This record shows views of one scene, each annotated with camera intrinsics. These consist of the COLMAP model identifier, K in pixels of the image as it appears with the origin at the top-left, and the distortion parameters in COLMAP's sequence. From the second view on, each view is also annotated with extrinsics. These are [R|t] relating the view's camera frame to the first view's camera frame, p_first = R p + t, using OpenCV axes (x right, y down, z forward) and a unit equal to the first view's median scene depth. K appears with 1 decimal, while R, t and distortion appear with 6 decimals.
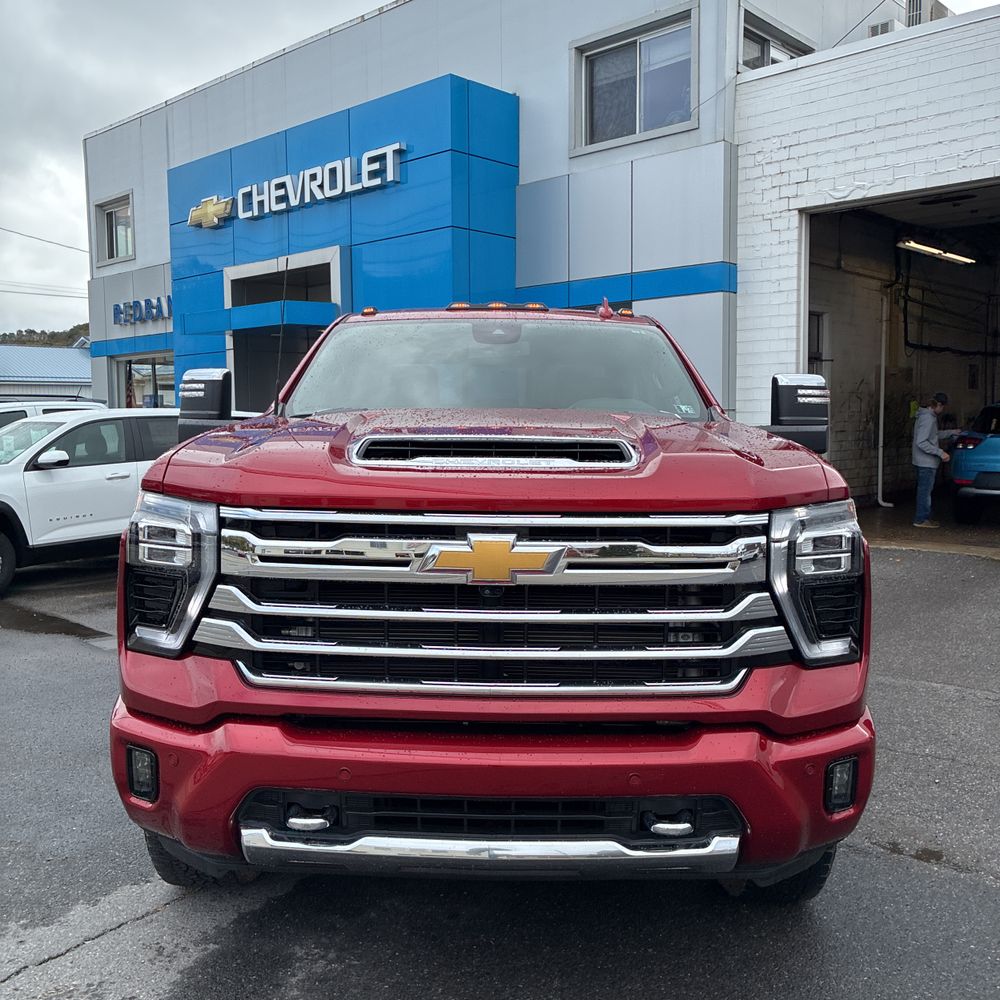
lens RADIAL K [[995.9, 0, 497.0], [0, 995.9, 493.4], [0, 0, 1]] dist [0.010693, 0.000000]
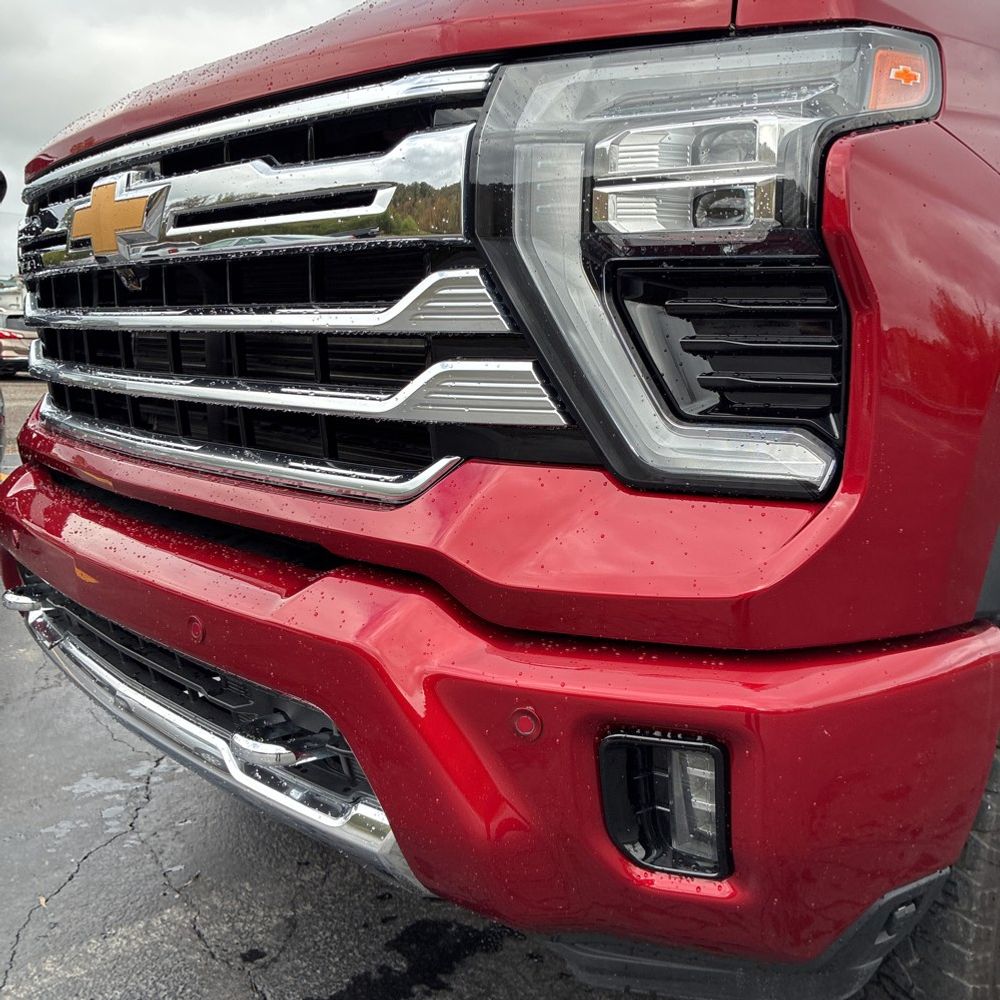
lens RADIAL K [[995.9, 0, 497.8], [0, 995.9, 504.1], [0, 0, 1]] dist [0.010693, 0.000000]
pose [[0.687129, 0.120413, -0.716488, 0.143300], [-0.071436, 0.992589, 0.098306, 0.038011], [0.723015, -0.016366, 0.690638, 0.178580]]
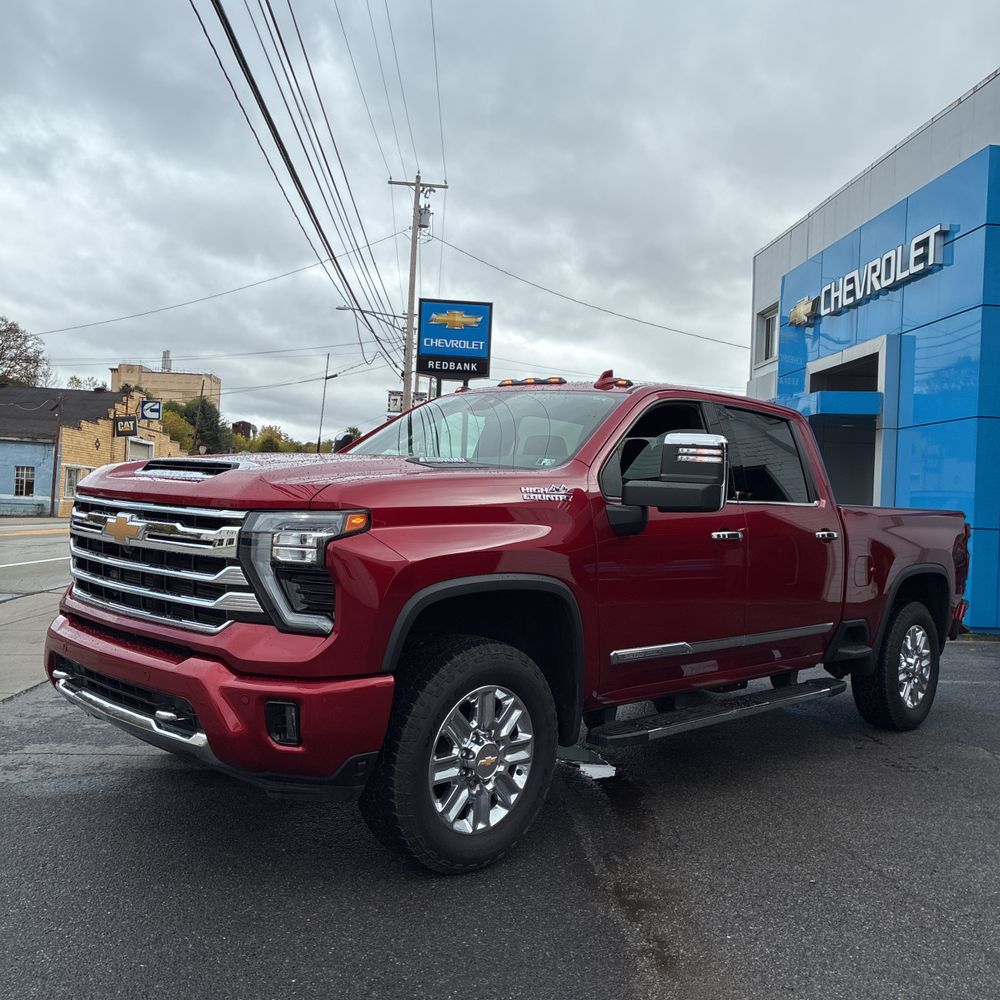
lens RADIAL K [[995.9, 0, 473.7], [0, 995.9, 485.0], [0, 0, 1]] dist [0.010693, 0.000000]
pose [[0.735942, 0.029392, -0.676406, 0.363591], [-0.101828, 0.992498, -0.067664, 0.011321], [0.669343, 0.118674, 0.733414, 0.041392]]
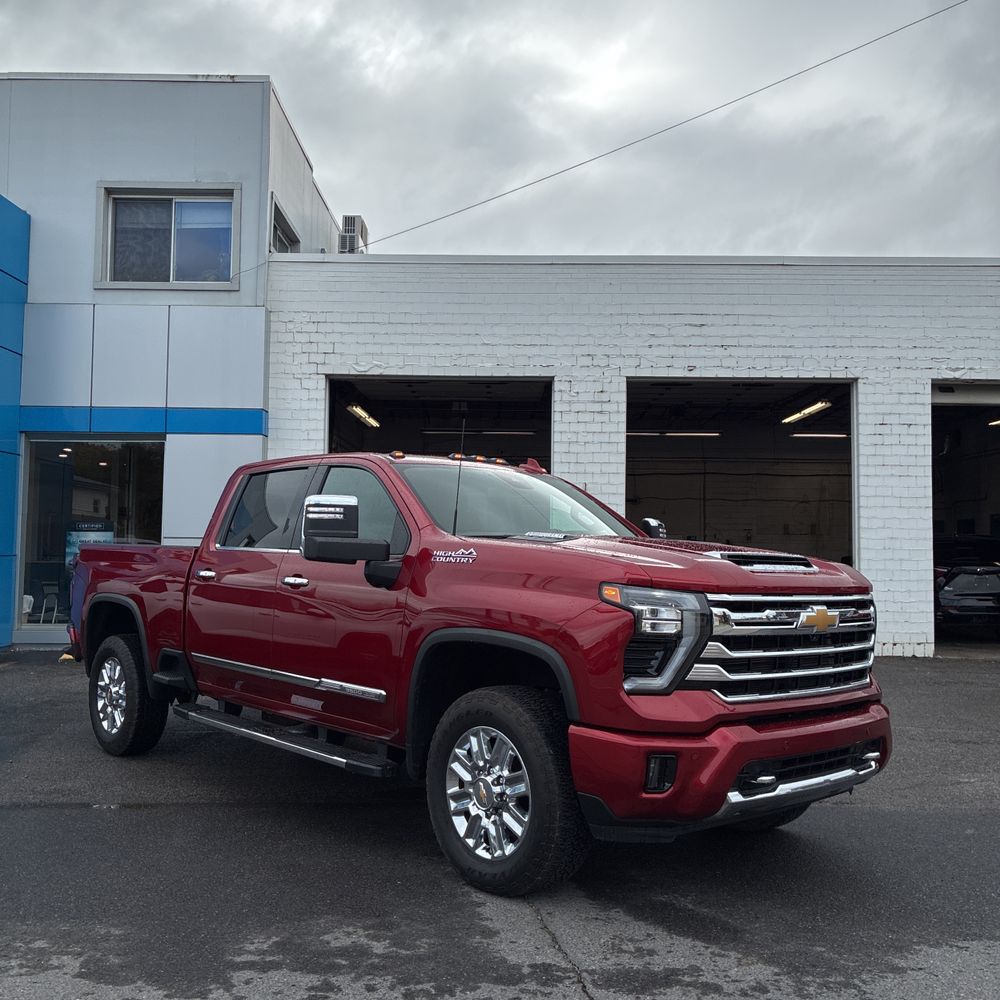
lens RADIAL K [[995.9, 0, 480.9], [0, 995.9, 502.6], [0, 0, 1]] dist [0.010693, 0.000000]
pose [[0.733158, 0.050299, 0.678195, -0.412999], [0.032504, 0.993529, -0.108824, 0.007566], [-0.679281, 0.101829, 0.726780, 0.012341]]
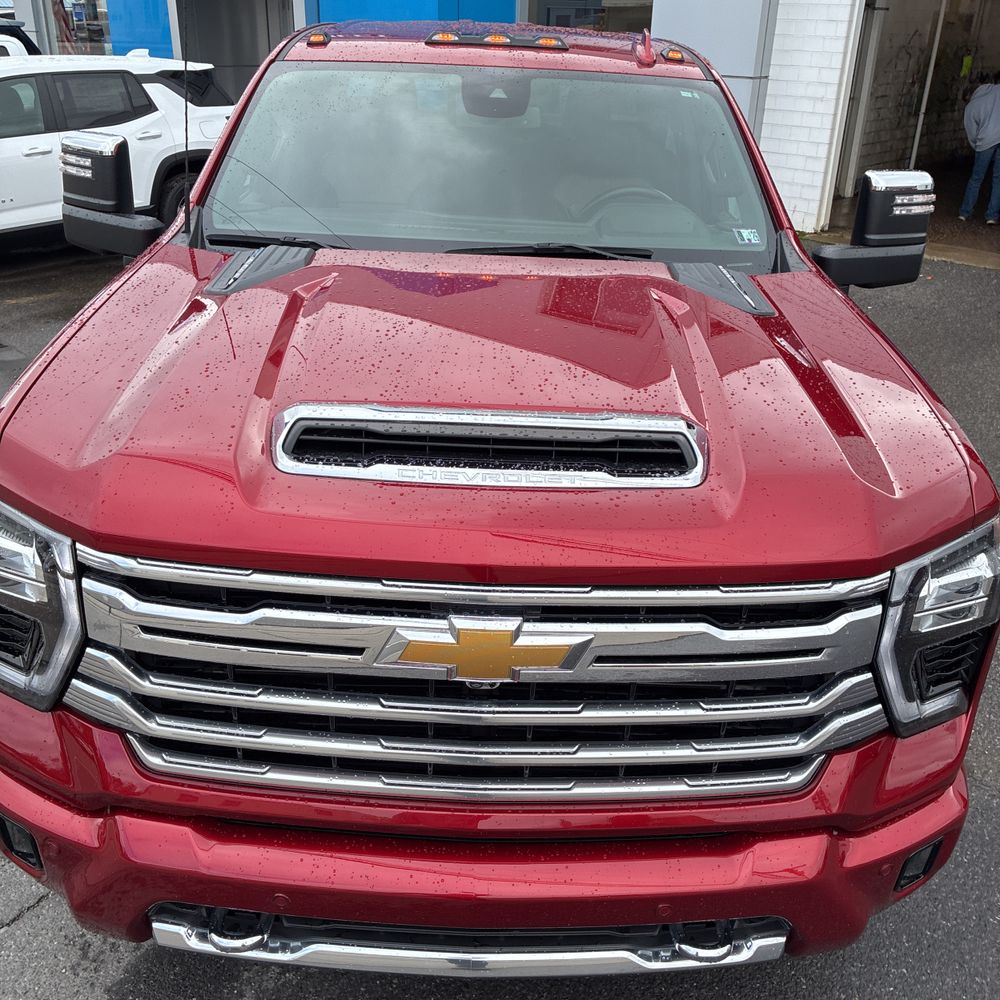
lens RADIAL K [[995.9, 0, 507.2], [0, 995.9, 493.2], [0, 0, 1]] dist [0.010693, 0.000000]
pose [[0.999205, 0.024042, 0.031807, -0.003290], [-0.033959, 0.931189, 0.362951, -0.066817], [-0.020892, -0.363742, 0.931265, 0.096525]]
